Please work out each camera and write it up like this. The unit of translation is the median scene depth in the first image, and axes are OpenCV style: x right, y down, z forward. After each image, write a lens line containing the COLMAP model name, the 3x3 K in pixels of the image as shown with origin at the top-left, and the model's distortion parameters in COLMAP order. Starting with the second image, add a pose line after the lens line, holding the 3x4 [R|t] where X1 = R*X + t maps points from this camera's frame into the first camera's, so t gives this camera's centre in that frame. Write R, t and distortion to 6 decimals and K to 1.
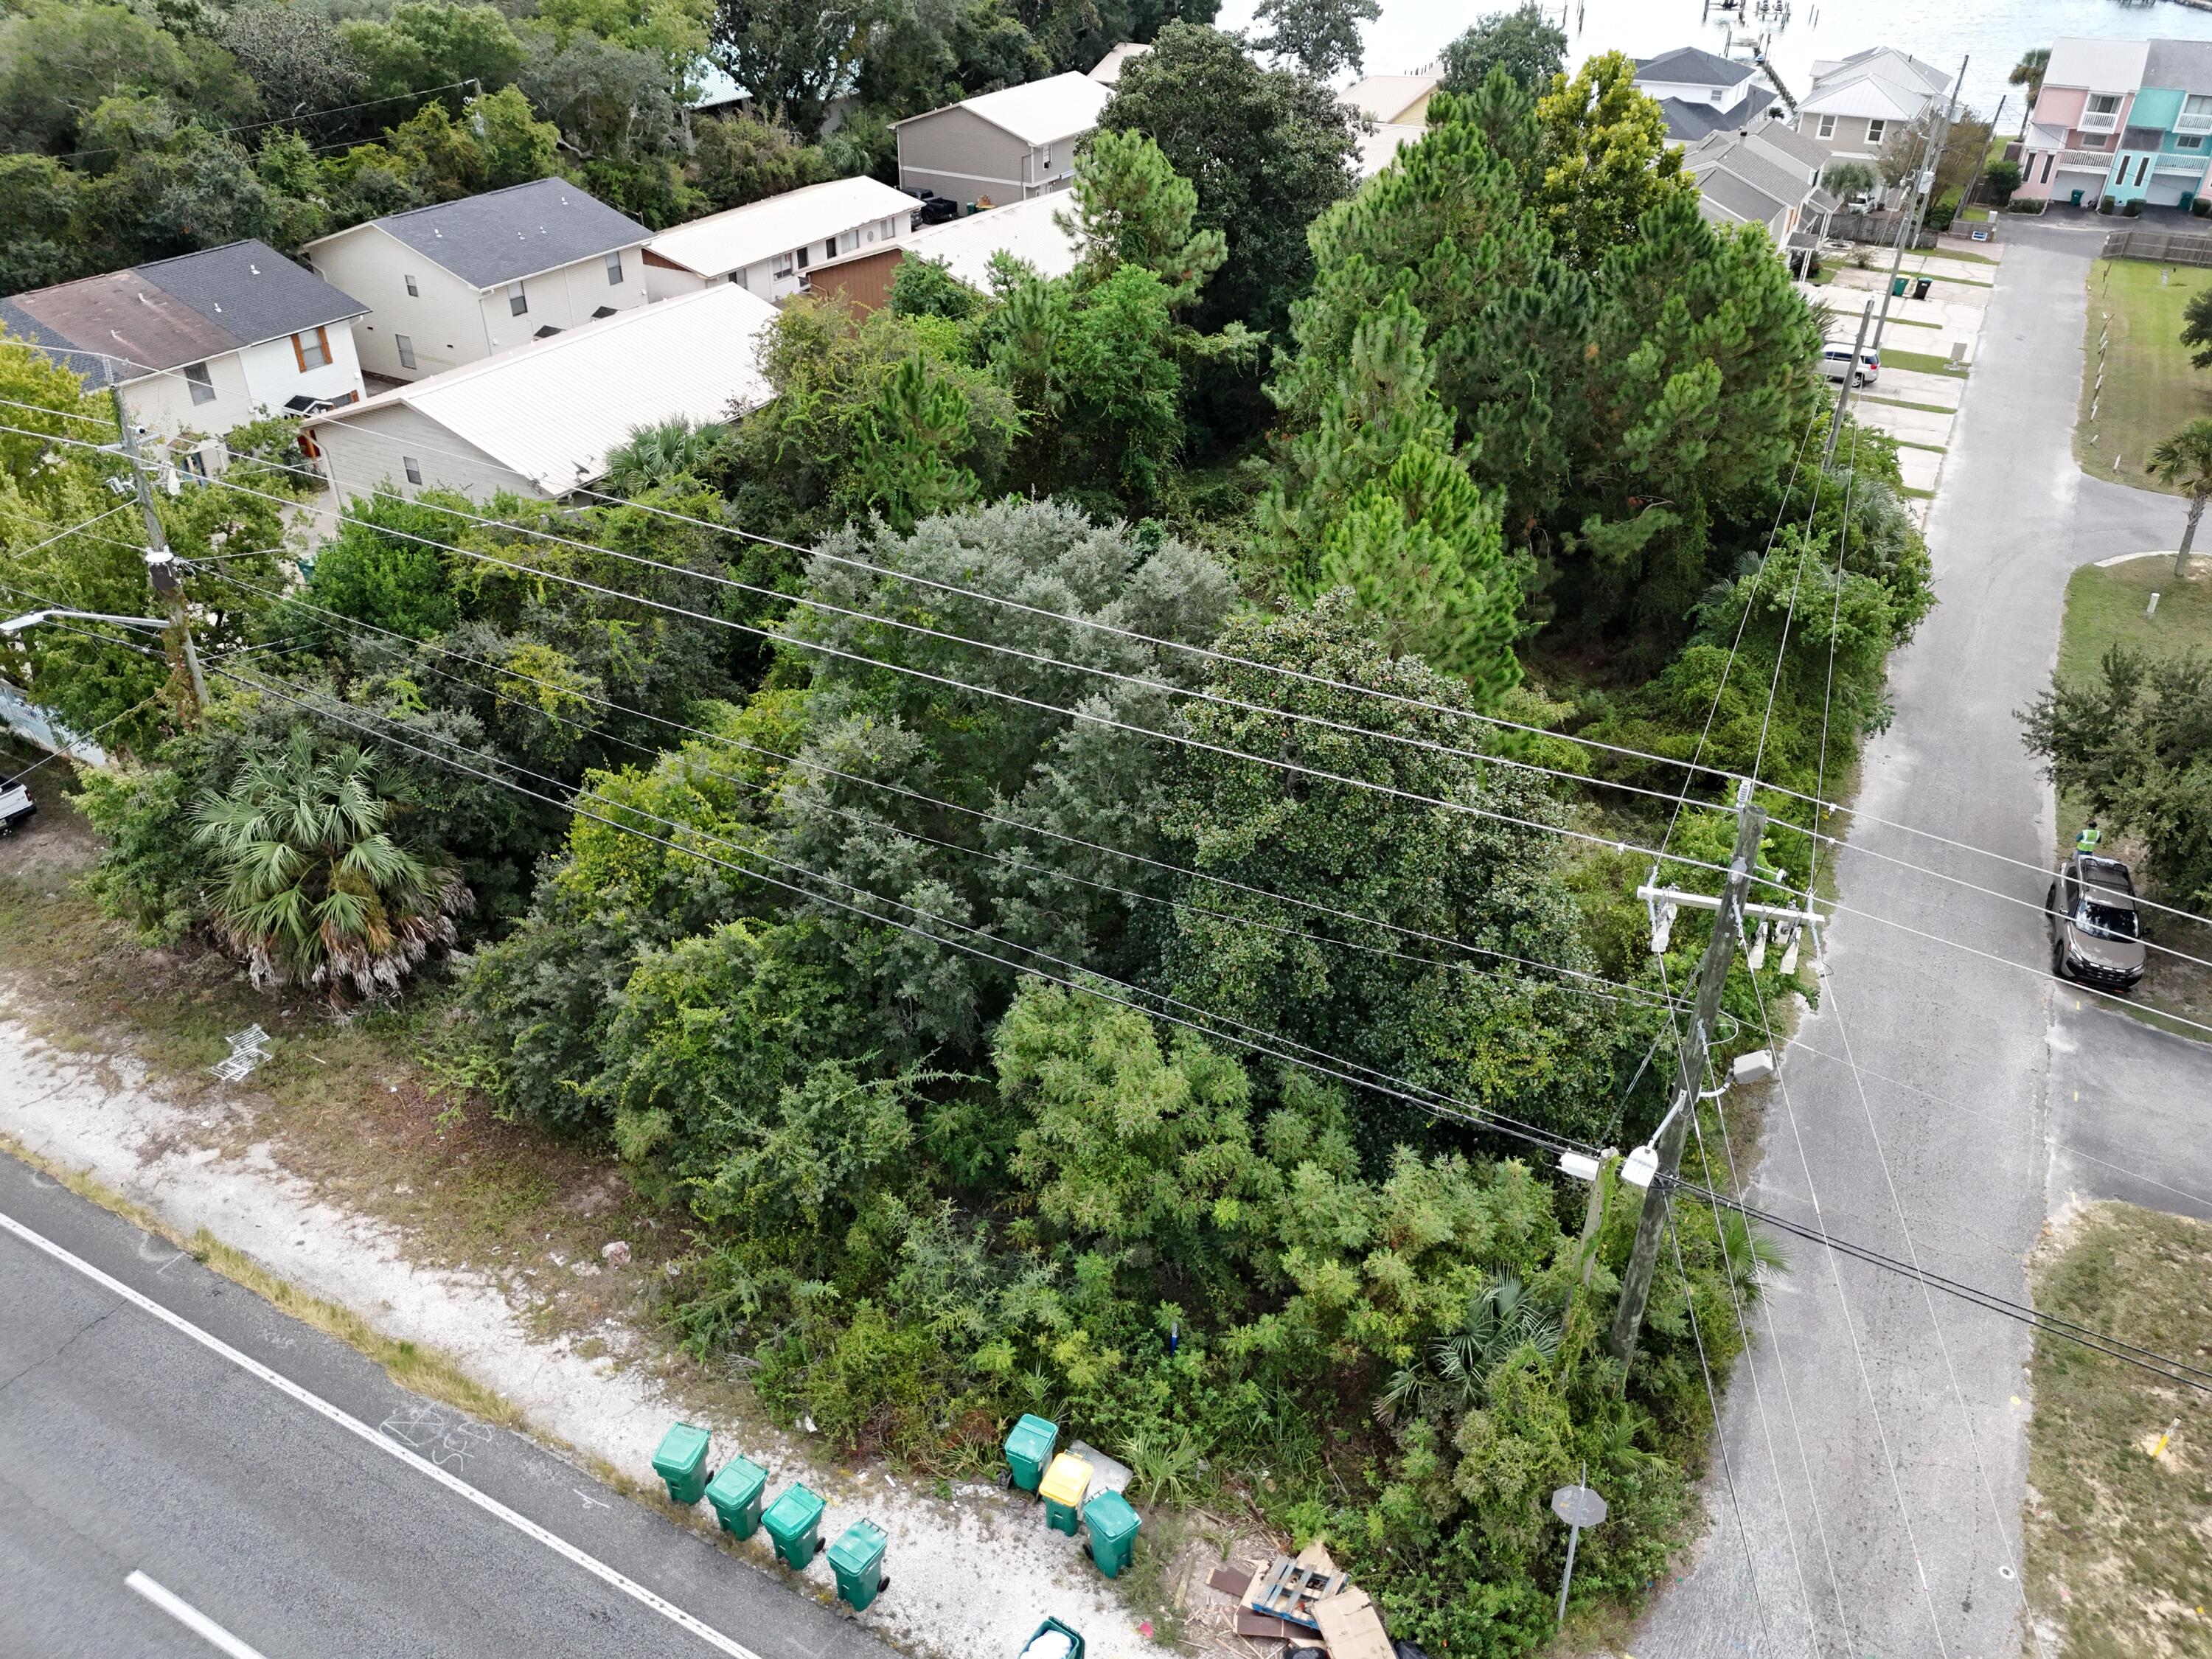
lens RADIAL K [[1645.8, 0, 1102.1], [0, 1645.8, 826.2], [0, 0, 1]] dist [0.046190, -0.041630]
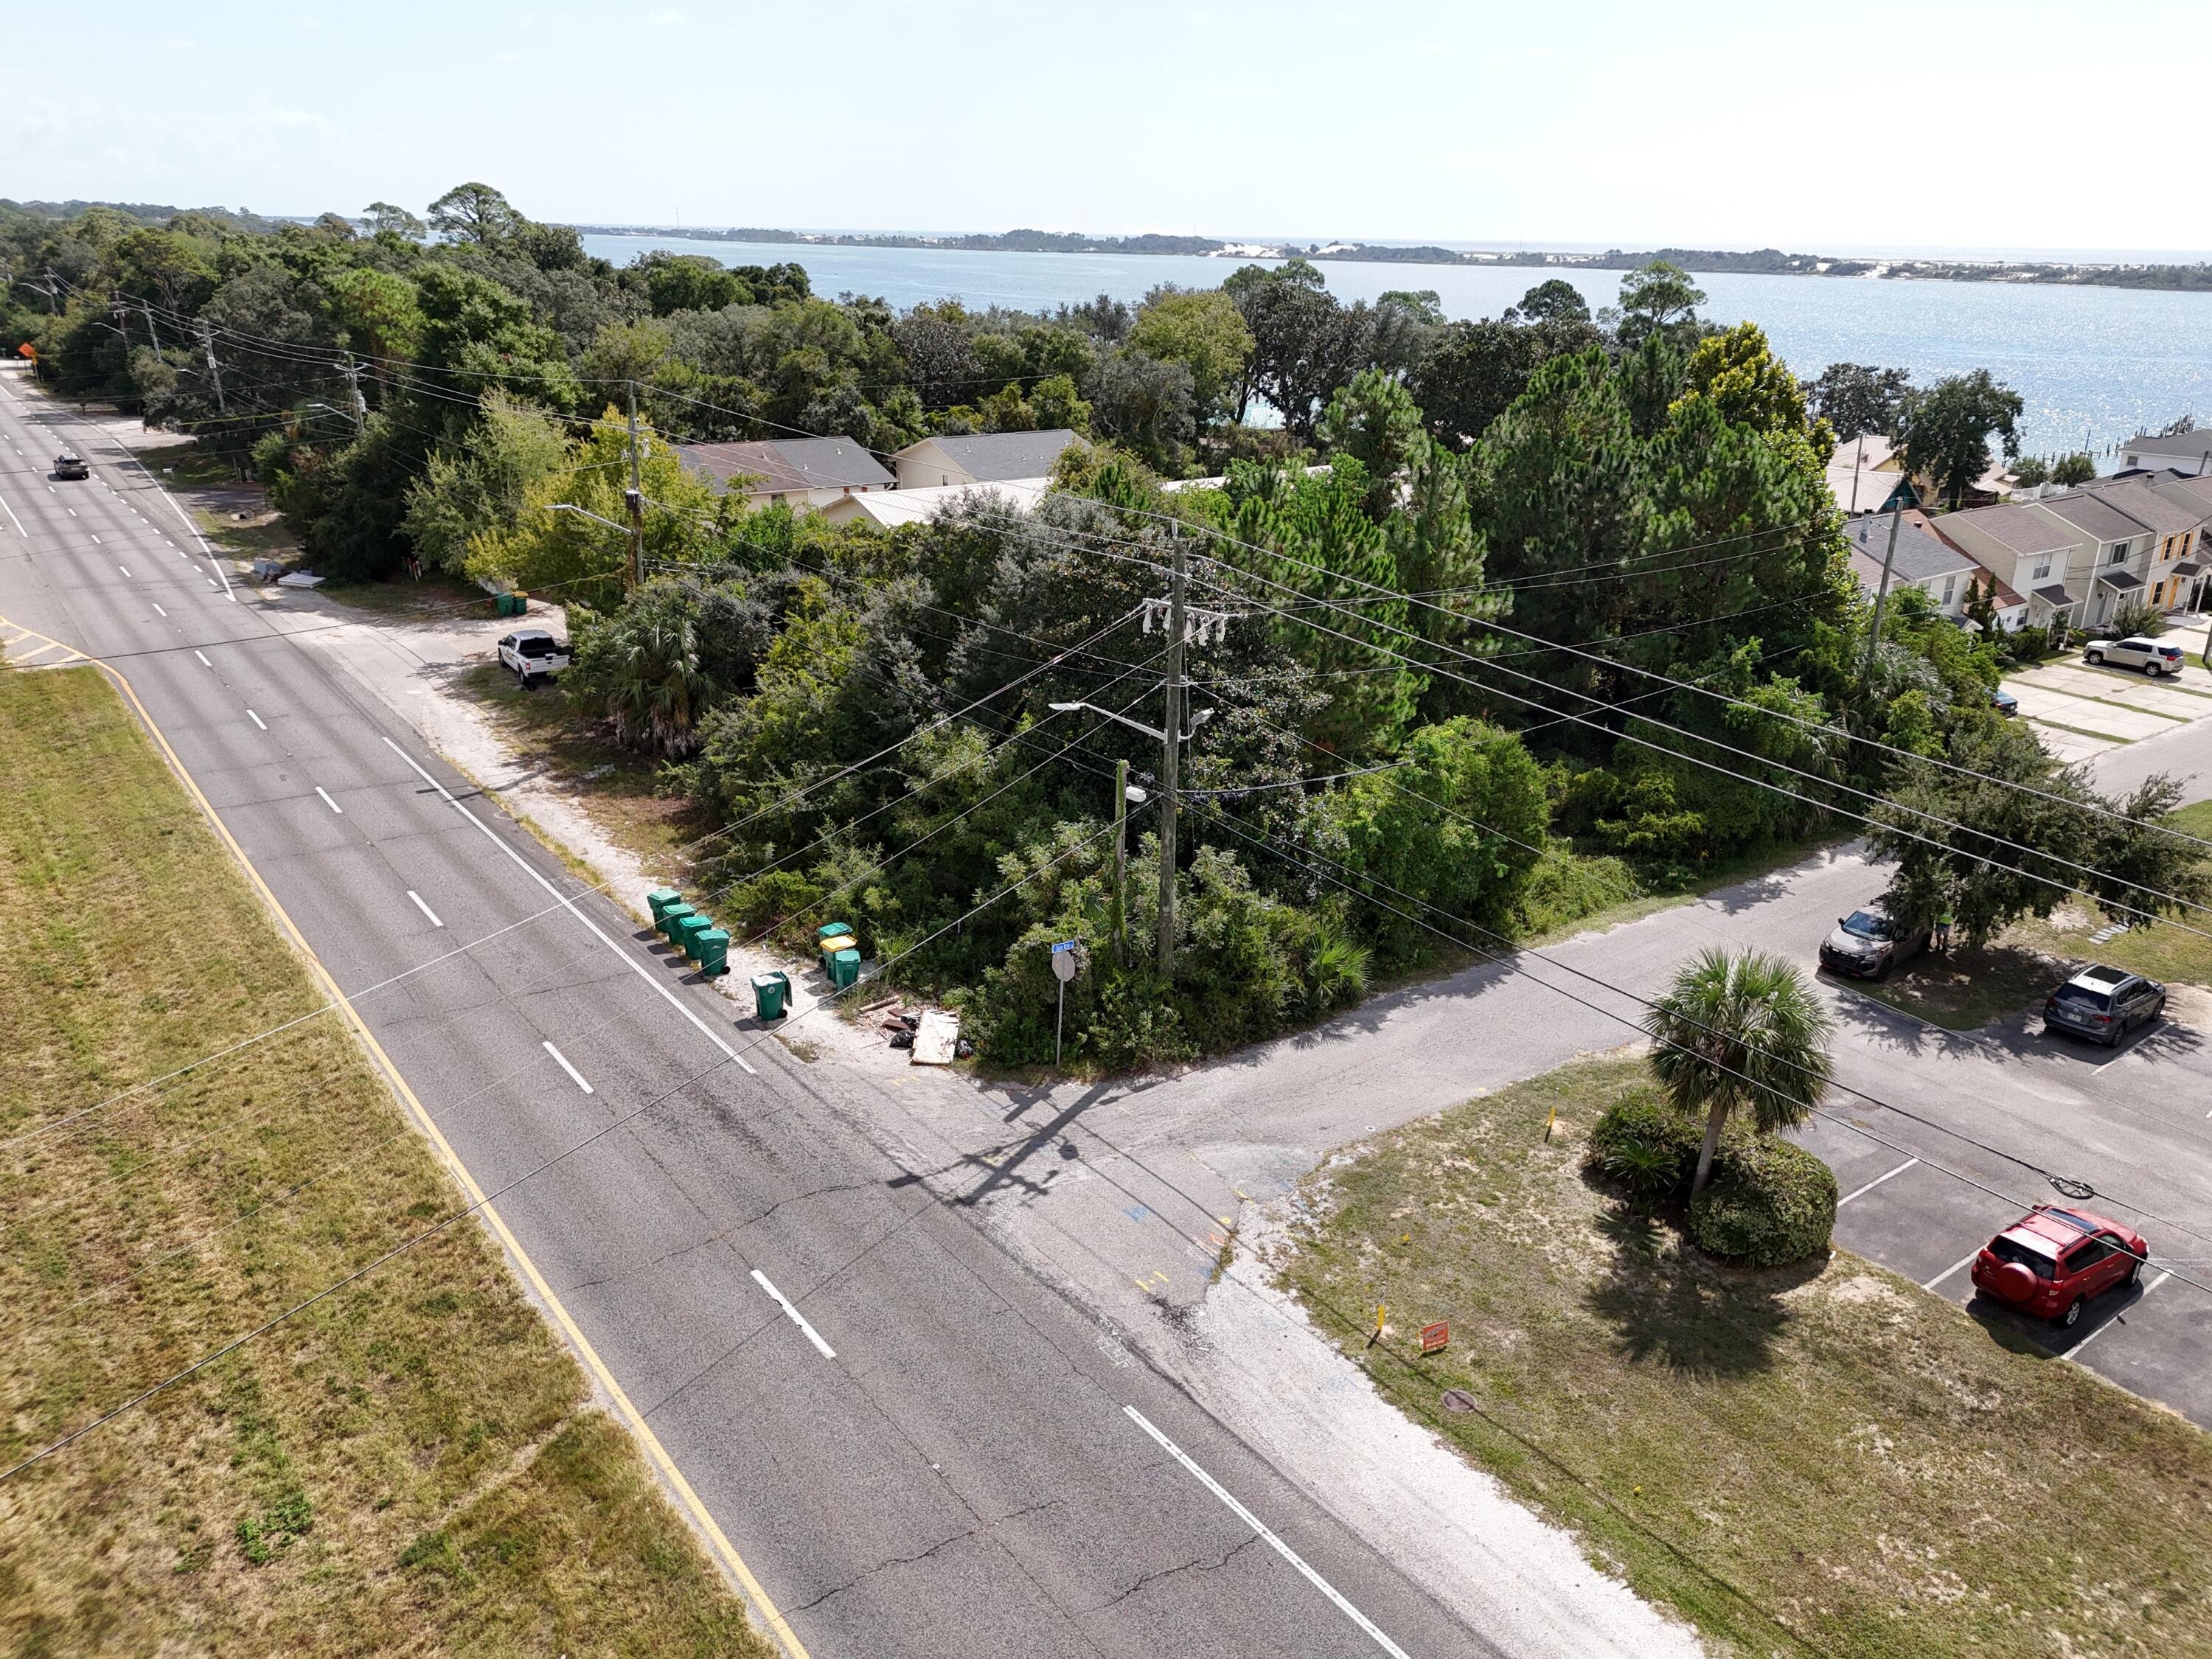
lens RADIAL K [[1645.8, 0, 1099.8], [0, 1645.8, 828.0], [0, 0, 1]] dist [0.046190, -0.041630]
pose [[0.906150, 0.145509, -0.397139, 0.425351], [-0.232155, 0.955983, -0.179443, 0.251551], [0.353548, 0.254800, 0.900045, -0.225742]]
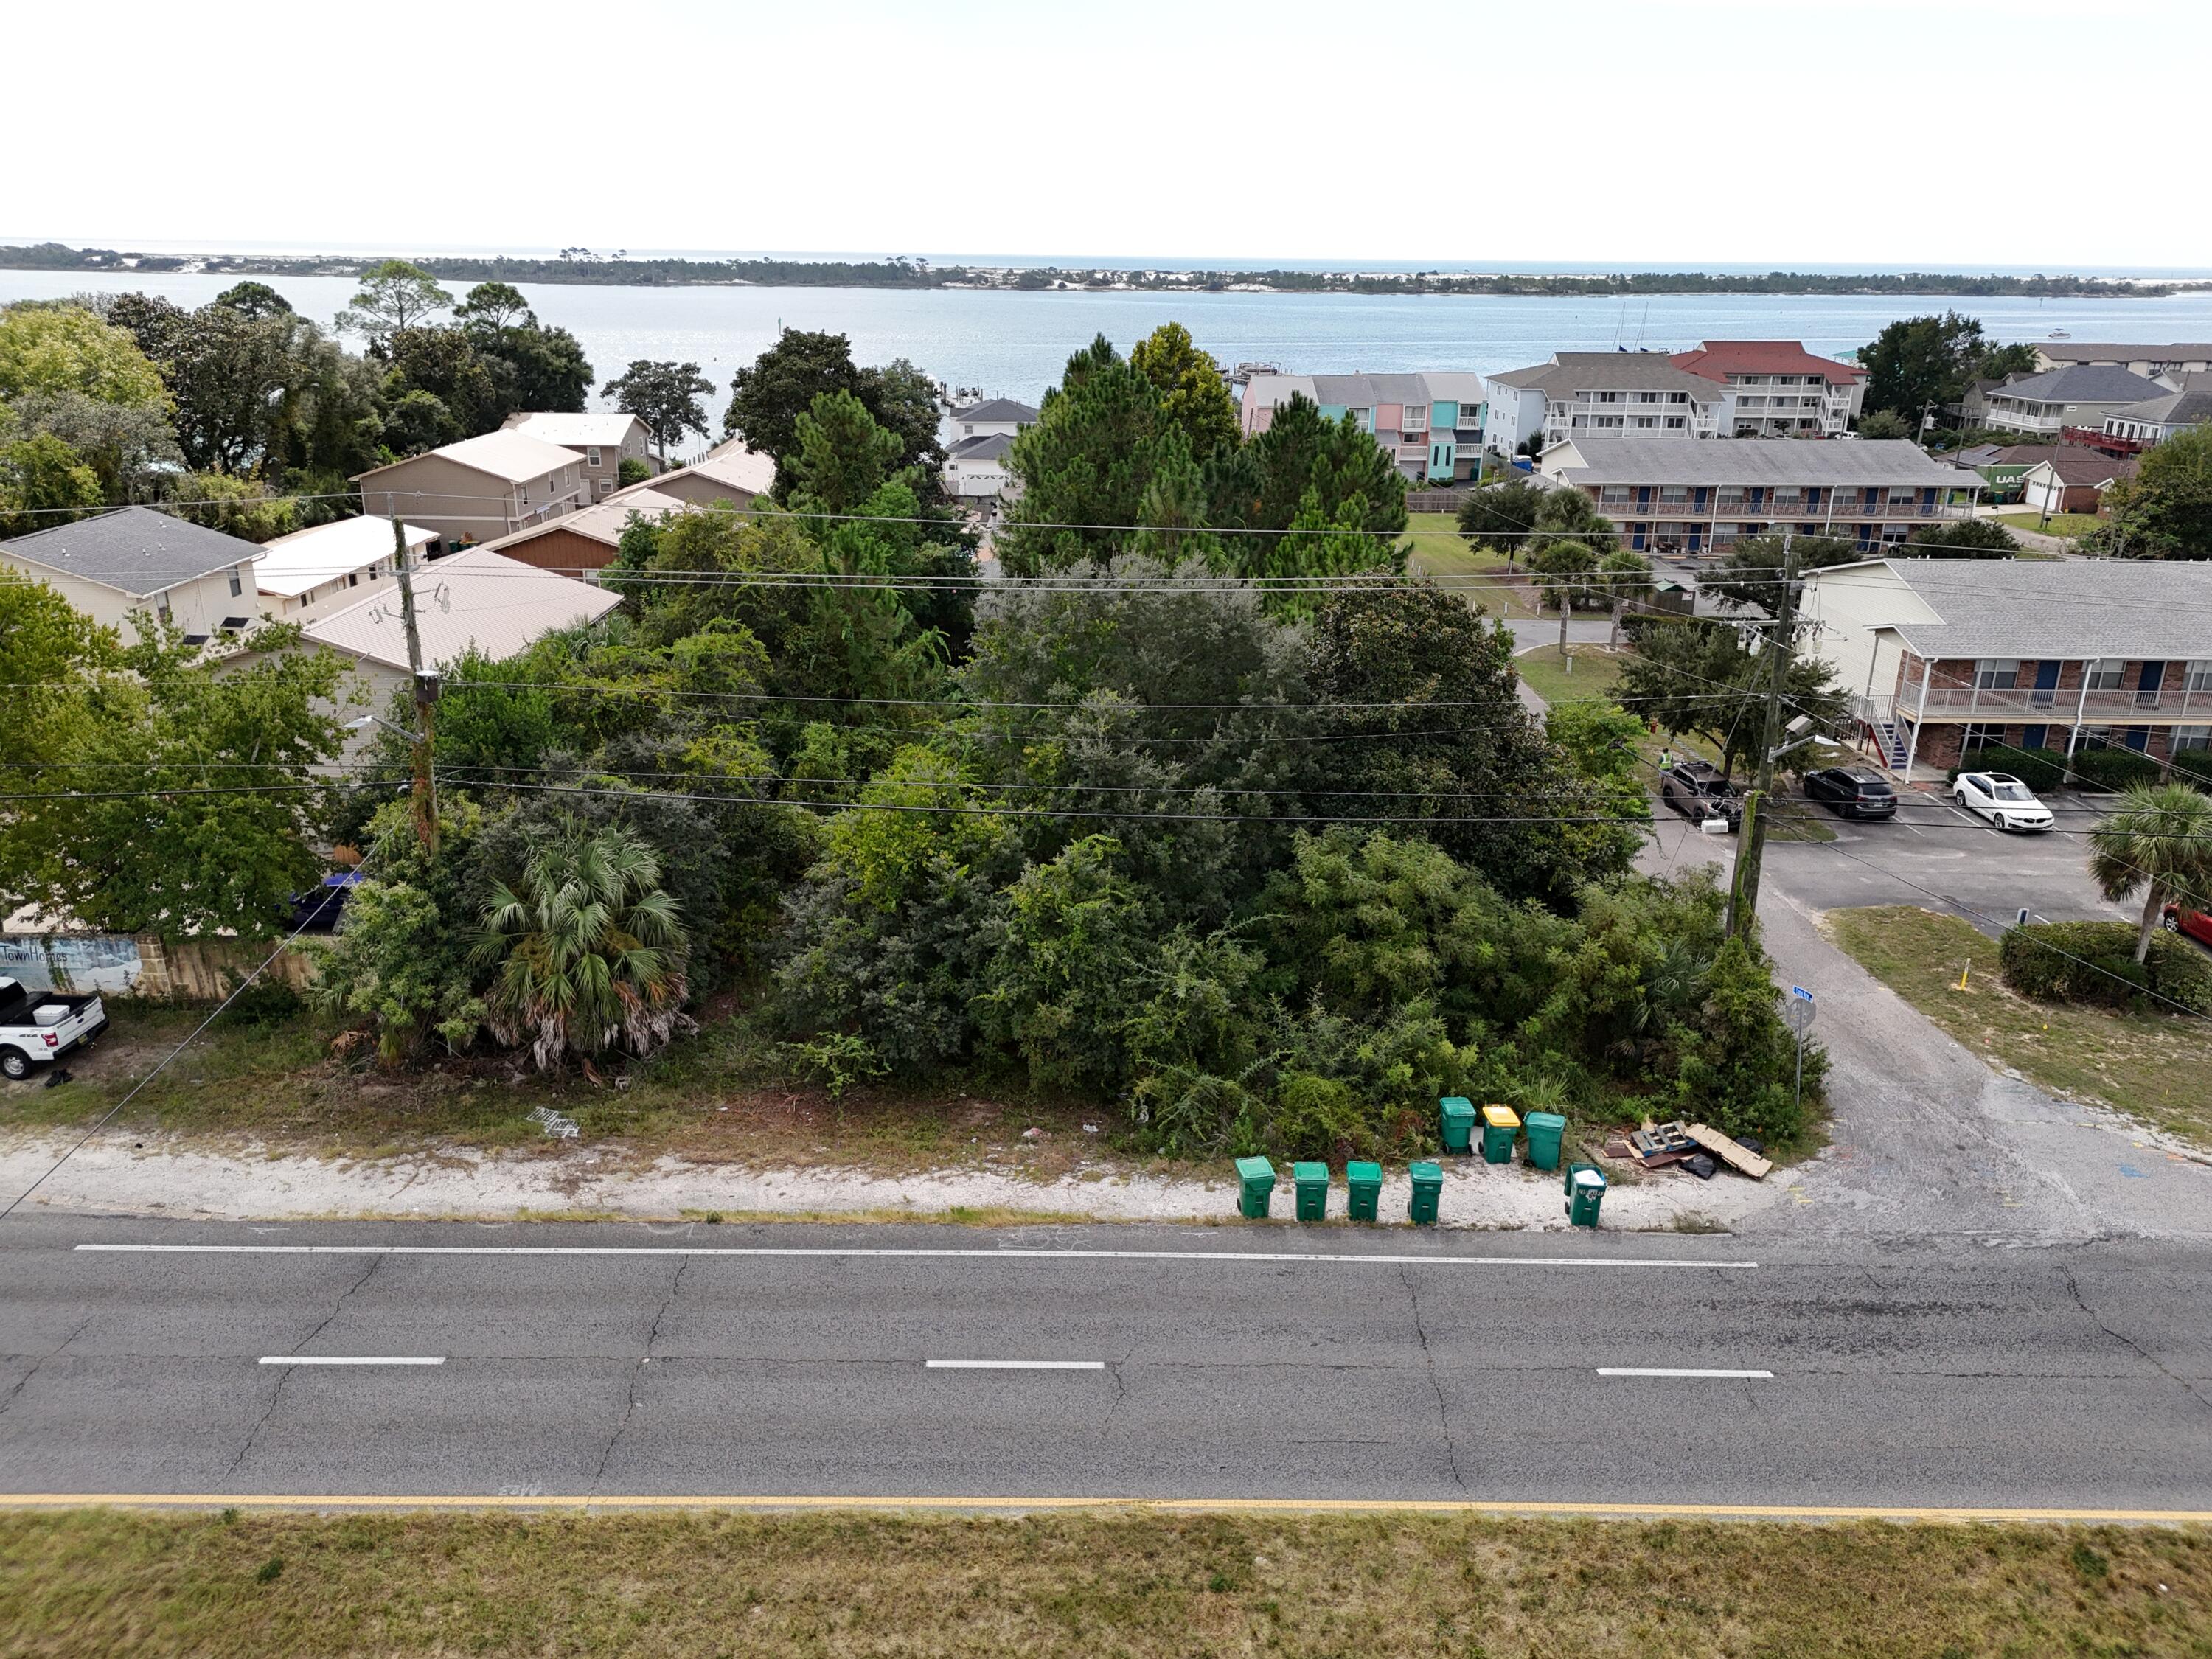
lens RADIAL K [[1645.8, 0, 1105.7], [0, 1645.8, 835.4], [0, 0, 1]] dist [0.046190, -0.041630]
pose [[0.877744, -0.161436, 0.451114, -0.434885], [0.257639, 0.952850, -0.160308, 0.147207], [-0.403965, 0.256934, 0.877951, -0.072497]]
